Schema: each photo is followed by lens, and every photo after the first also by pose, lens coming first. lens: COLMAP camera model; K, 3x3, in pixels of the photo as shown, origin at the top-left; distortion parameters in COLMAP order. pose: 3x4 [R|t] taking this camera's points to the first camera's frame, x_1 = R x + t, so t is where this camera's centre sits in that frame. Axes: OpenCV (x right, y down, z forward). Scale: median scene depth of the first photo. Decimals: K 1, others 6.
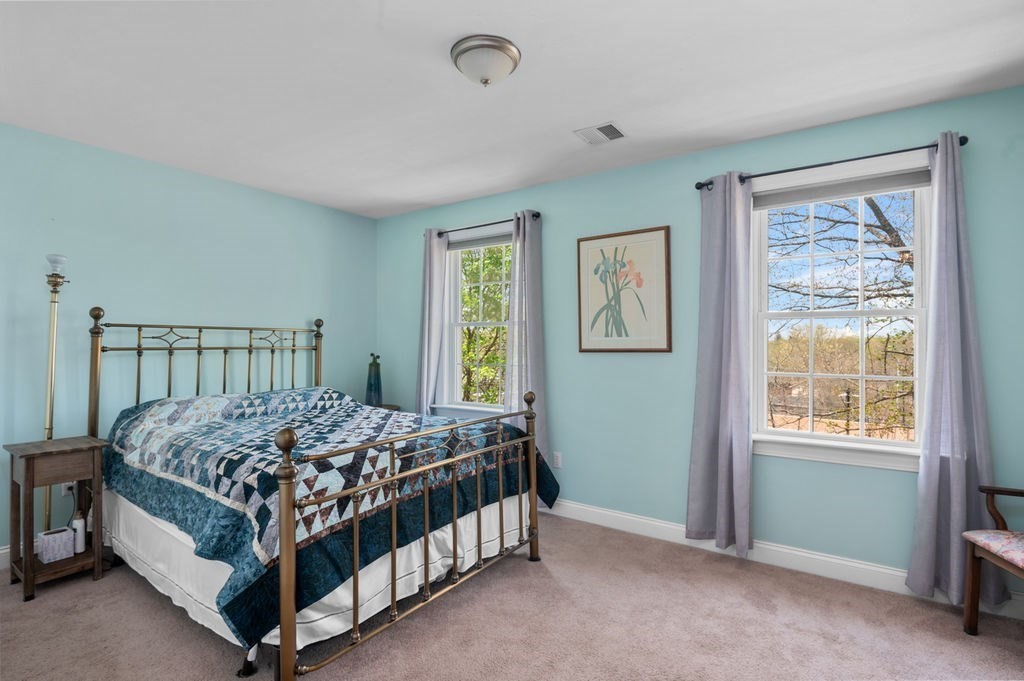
lens RADIAL K [[492.5, 0, 507.8], [0, 492.5, 335.0], [0, 0, 1]] dist [0.000078, -0.000202]
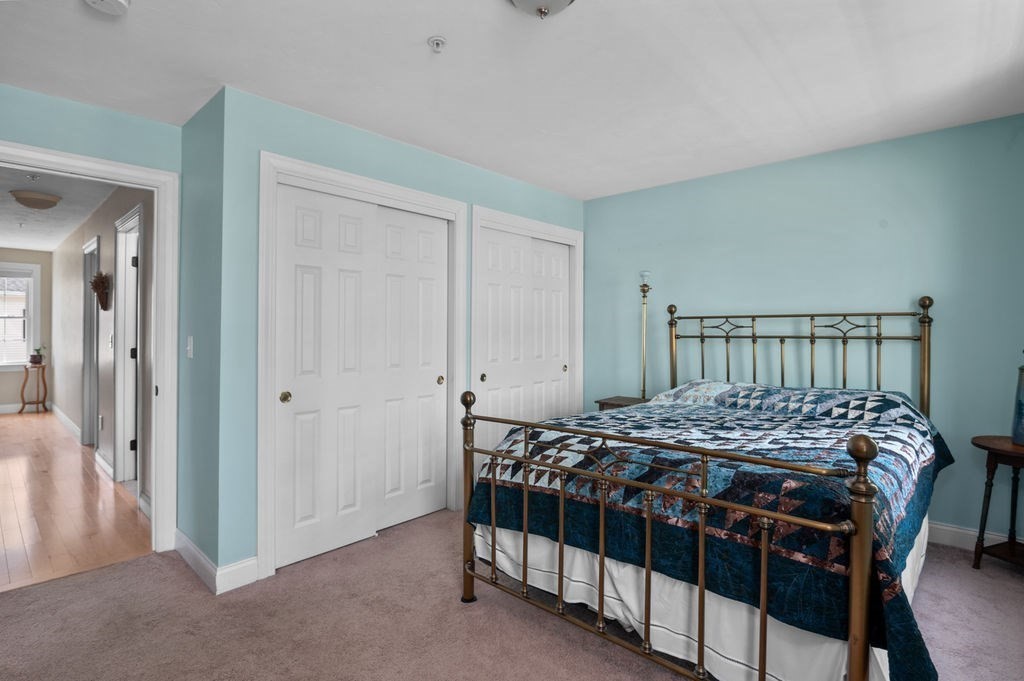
lens RADIAL K [[492.5, 0, 507.8], [0, 492.5, 335.0], [0, 0, 1]] dist [0.000078, -0.000202]
pose [[-0.122818, 0.003835, -0.992422, 0.496314], [0.017346, 0.999848, 0.001717, 0.013696], [0.992278, -0.017004, -0.122866, 0.674777]]
